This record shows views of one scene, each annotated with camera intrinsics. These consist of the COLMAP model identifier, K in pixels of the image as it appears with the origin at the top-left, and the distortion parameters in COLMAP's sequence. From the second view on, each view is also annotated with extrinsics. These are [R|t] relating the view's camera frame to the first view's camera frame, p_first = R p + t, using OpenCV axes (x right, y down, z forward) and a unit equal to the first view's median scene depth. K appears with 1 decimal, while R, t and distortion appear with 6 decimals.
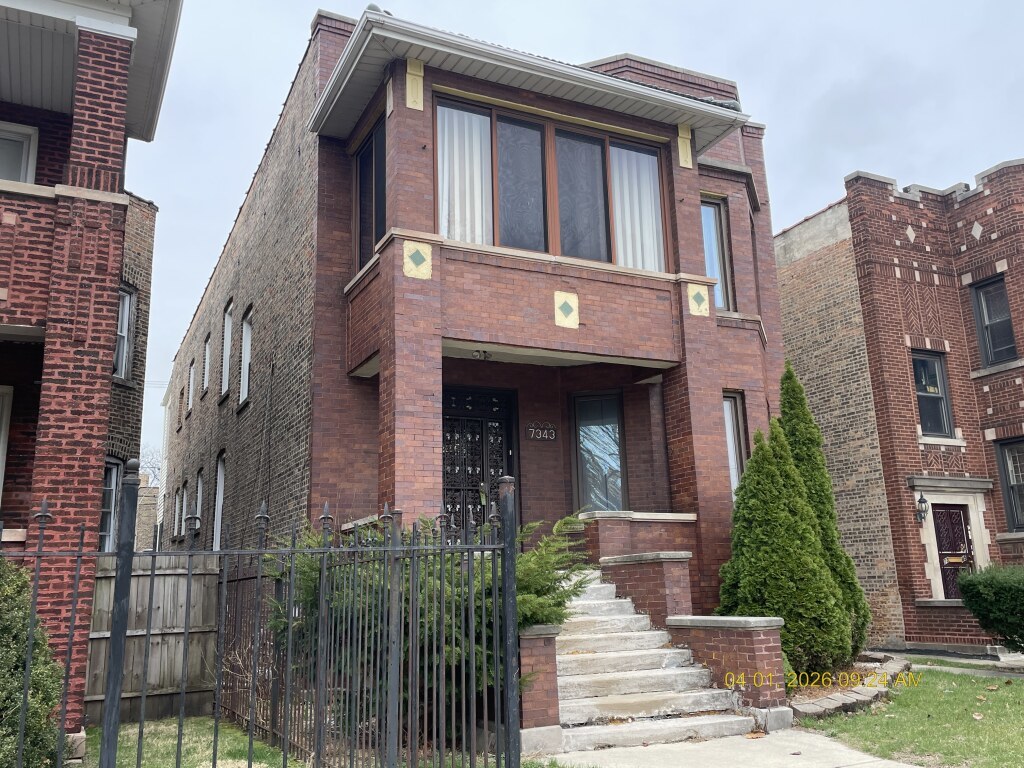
lens RADIAL K [[888.7, 0, 509.6], [0, 888.7, 367.2], [0, 0, 1]] dist [0.112182, -0.147669]
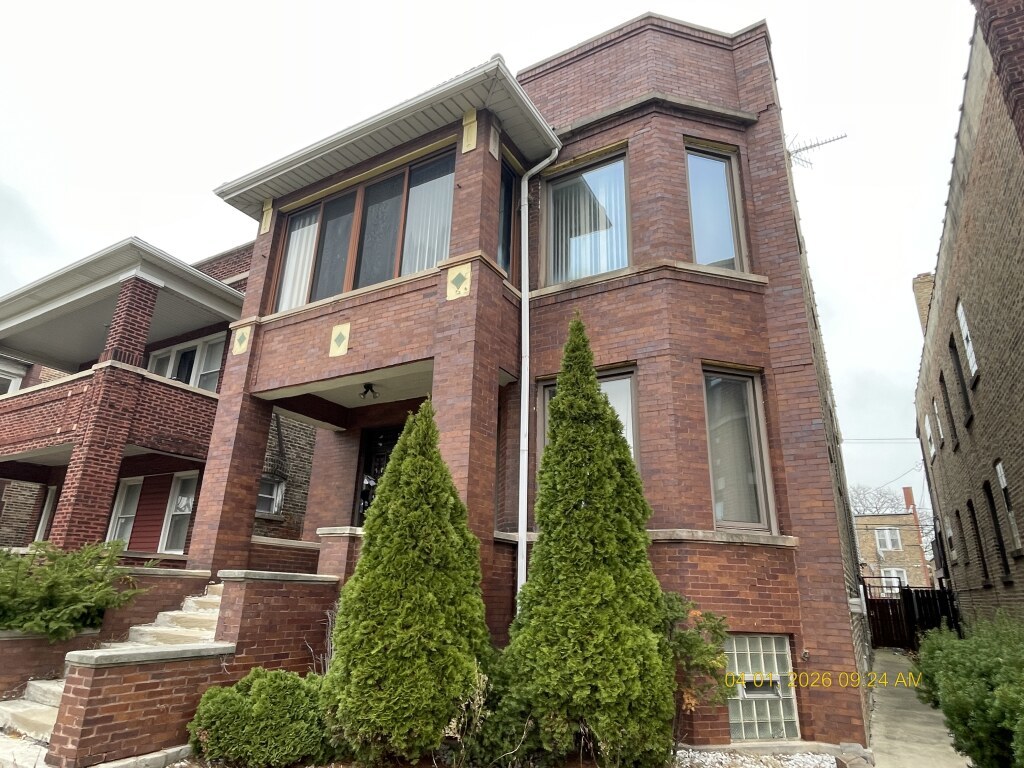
lens RADIAL K [[588.8, 0, 512.0], [0, 588.8, 384.0], [0, 0, 1]] dist [-0.003016, -0.000919]
pose [[0.552104, -0.229499, -0.801568, 0.735172], [0.154843, 0.972870, -0.171892, 0.141774], [0.819271, -0.029215, 0.572662, 0.755134]]
